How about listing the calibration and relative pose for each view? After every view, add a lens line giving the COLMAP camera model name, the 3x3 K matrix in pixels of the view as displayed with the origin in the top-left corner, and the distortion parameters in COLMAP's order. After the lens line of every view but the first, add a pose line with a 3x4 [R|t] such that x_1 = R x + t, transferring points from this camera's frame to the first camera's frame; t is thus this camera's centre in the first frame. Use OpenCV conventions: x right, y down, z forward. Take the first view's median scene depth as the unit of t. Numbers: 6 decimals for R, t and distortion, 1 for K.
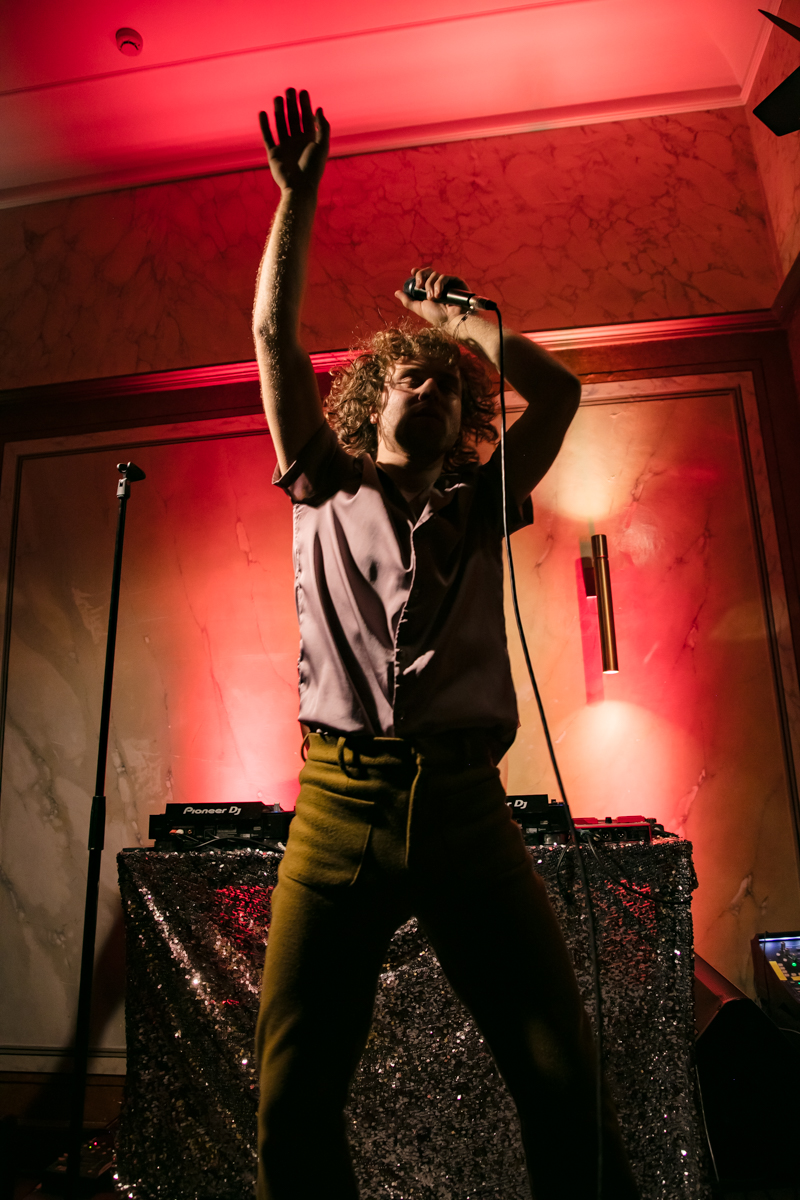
lens RADIAL K [[829.8, 0, 390.4], [0, 829.8, 598.4], [0, 0, 1]] dist [-0.075062, 0.035249]
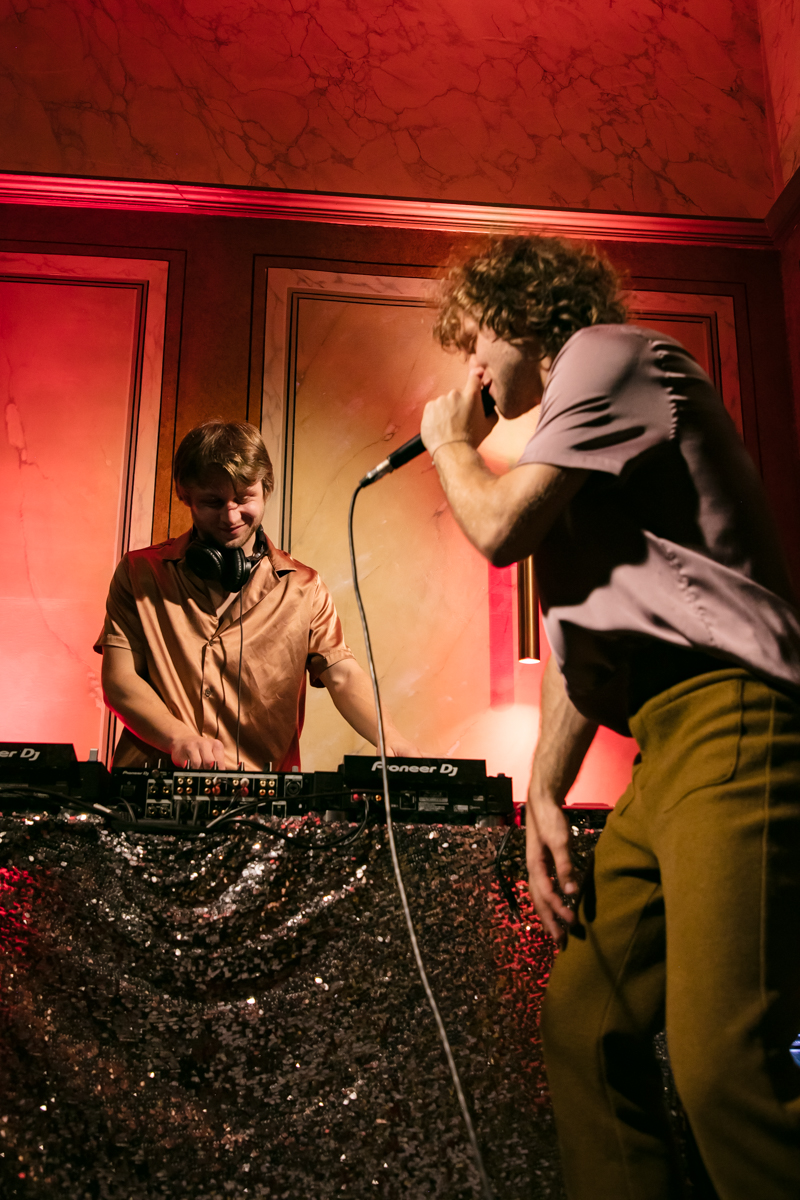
lens RADIAL K [[1191.7, 0, 382.5], [0, 1191.7, 572.7], [0, 0, 1]] dist [0.019824, 0.036711]
pose [[0.972455, 0.110221, 0.205382, -0.074351], [-0.095118, 0.992079, -0.082044, 0.096596], [-0.212798, 0.060249, 0.975237, -0.006426]]
